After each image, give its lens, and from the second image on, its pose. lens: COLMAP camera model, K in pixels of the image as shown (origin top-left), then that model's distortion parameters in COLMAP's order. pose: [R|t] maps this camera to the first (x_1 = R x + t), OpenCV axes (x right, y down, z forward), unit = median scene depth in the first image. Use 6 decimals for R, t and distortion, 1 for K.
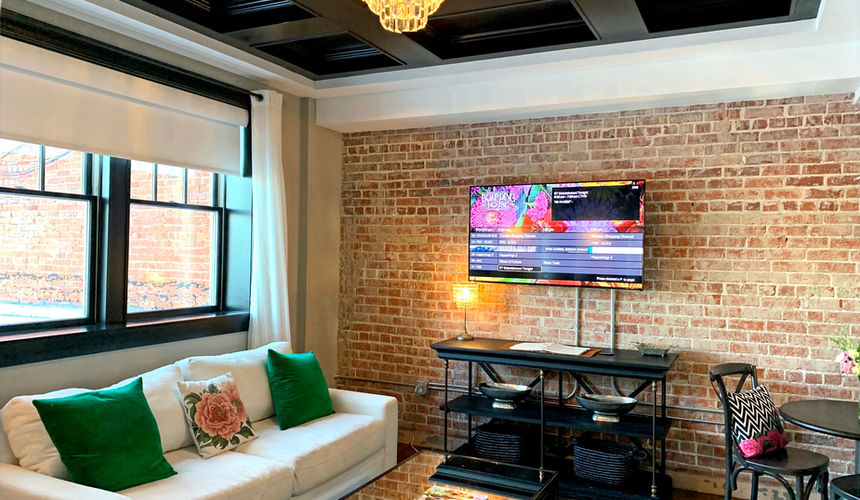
lens RADIAL K [[652.2, 0, 429.5], [0, 652.2, 250.3], [0, 0, 1]] dist [0.031456, -0.043937]
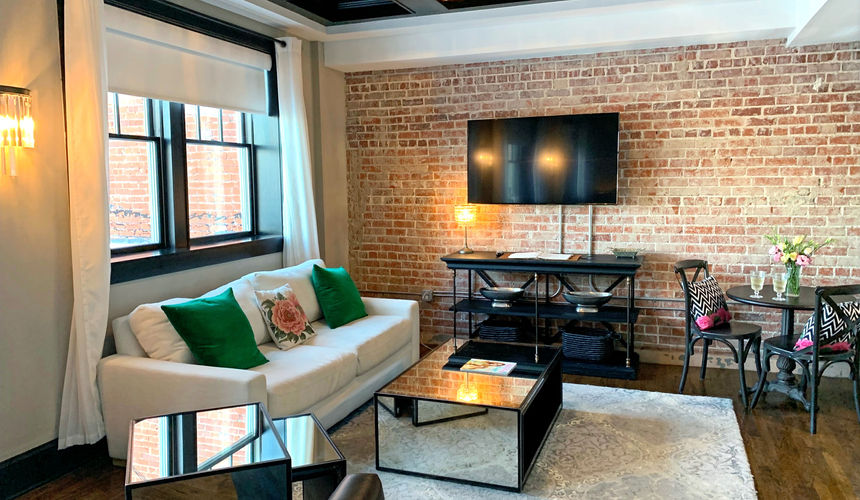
lens RADIAL K [[652.2, 0, 430.2], [0, 652.2, 245.7], [0, 0, 1]] dist [0.031456, -0.043937]
pose [[0.995041, -0.037913, 0.091962, -0.132482], [0.028227, 0.994132, 0.104424, -0.000285], [-0.095381, -0.101310, 0.990272, -0.176068]]
